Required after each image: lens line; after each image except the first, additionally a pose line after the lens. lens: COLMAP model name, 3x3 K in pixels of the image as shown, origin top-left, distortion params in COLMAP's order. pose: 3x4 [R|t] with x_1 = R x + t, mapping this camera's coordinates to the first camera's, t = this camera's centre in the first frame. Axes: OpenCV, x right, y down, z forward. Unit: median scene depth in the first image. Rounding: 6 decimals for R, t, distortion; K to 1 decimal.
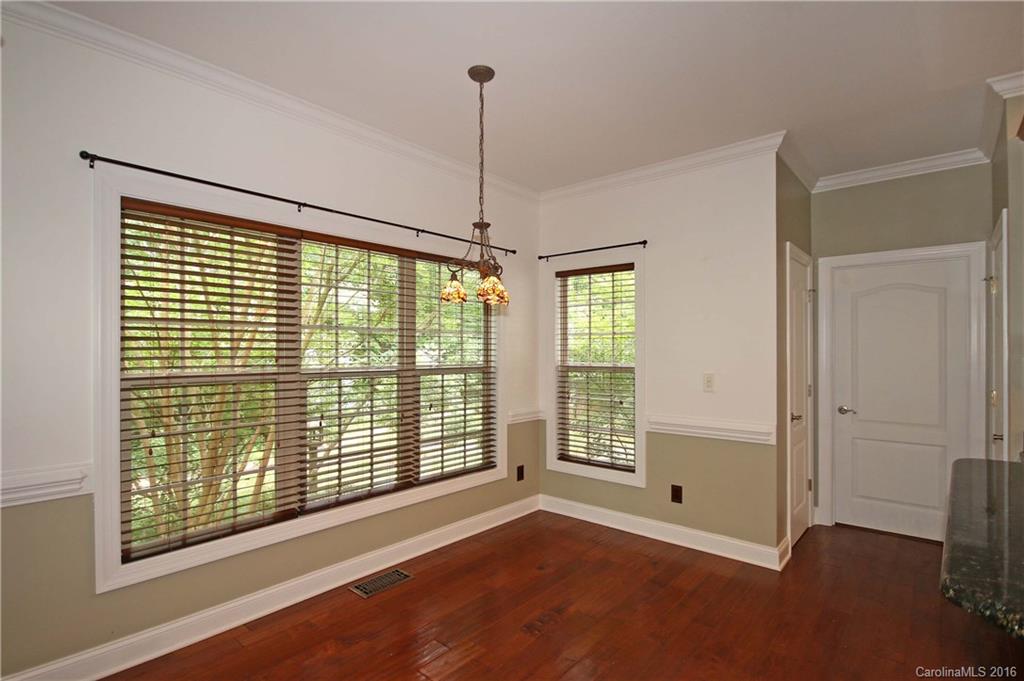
lens RADIAL K [[495.2, 0, 517.6], [0, 495.2, 353.5], [0, 0, 1]] dist [0.005189, 0.003536]
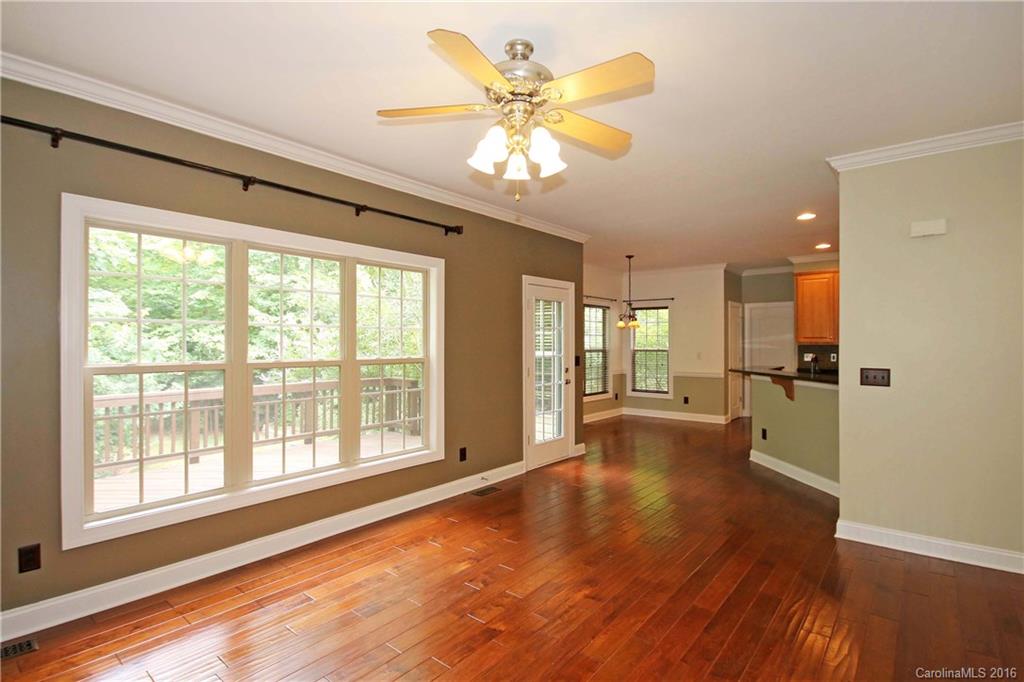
lens RADIAL K [[544.1, 0, 507.5], [0, 544.1, 344.8], [0, 0, 1]] dist [-0.001679, -0.002106]
pose [[0.999052, 0.000749, 0.043534, -0.639273], [-0.000762, 1.000000, 0.000277, 0.004398], [-0.043534, -0.000310, 0.999052, -1.556269]]
